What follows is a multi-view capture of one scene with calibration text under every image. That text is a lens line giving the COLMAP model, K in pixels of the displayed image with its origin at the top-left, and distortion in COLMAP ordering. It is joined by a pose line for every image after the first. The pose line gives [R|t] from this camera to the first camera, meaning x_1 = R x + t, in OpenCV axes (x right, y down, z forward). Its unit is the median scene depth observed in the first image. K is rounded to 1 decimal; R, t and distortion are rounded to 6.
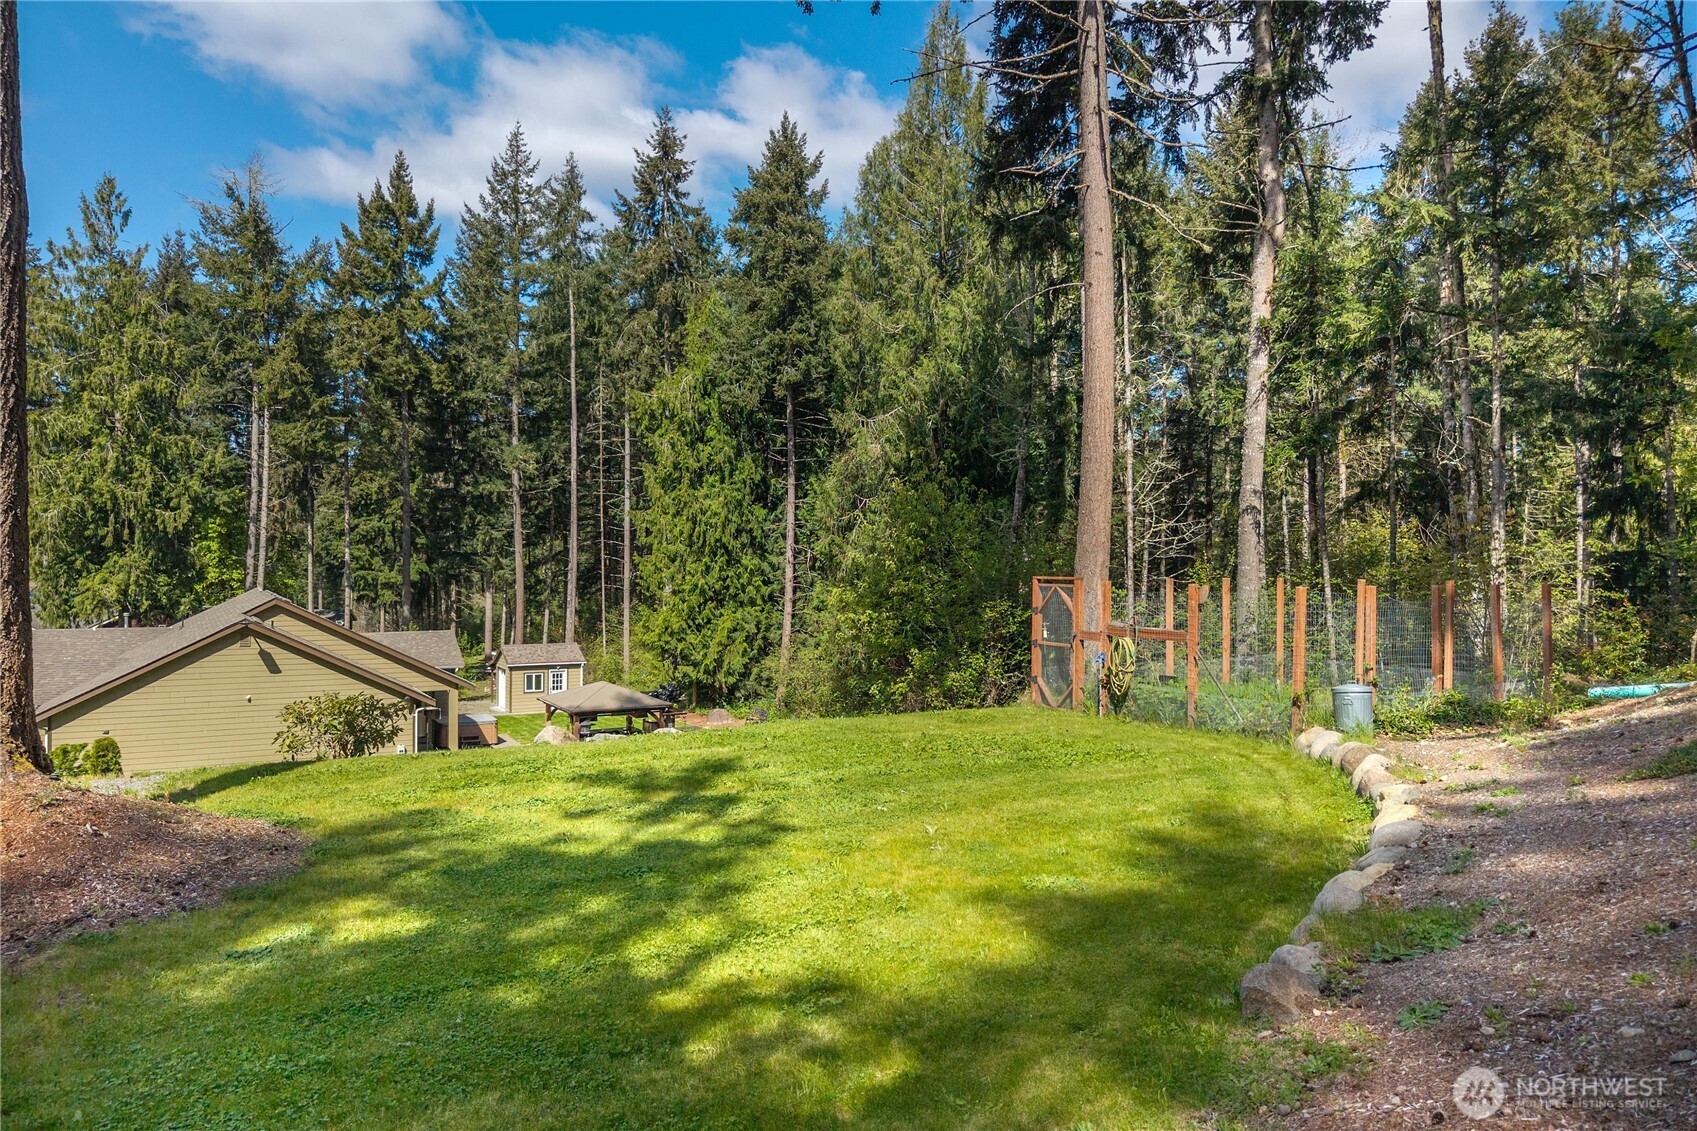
lens RADIAL K [[1166.3, 0, 848.7], [0, 1166.3, 571.4], [0, 0, 1]] dist [0.011269, -0.005363]
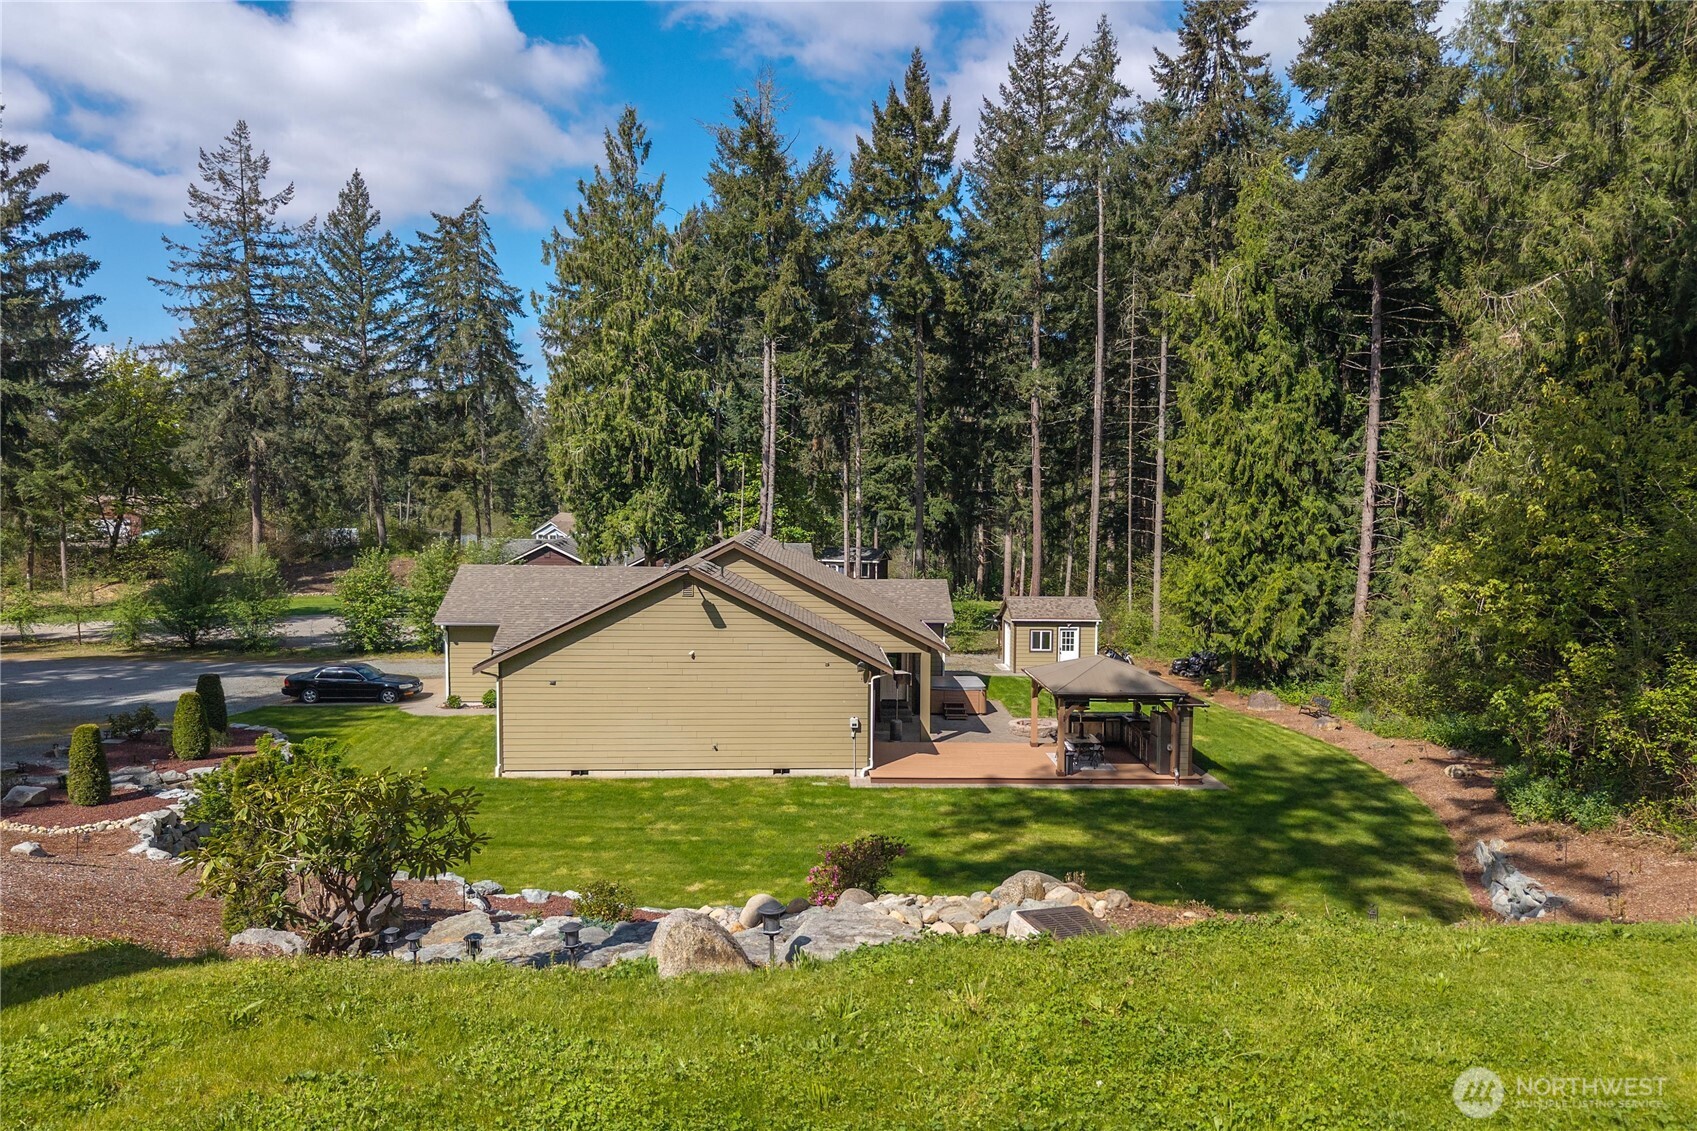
lens RADIAL K [[1166.3, 0, 848.7], [0, 1166.3, 571.4], [0, 0, 1]] dist [0.011269, -0.005363]
pose [[0.890202, 0.034557, -0.454253, -0.005315], [-0.011375, 0.998494, 0.053669, -0.001757], [0.455423, -0.042610, 0.889255, 0.173169]]
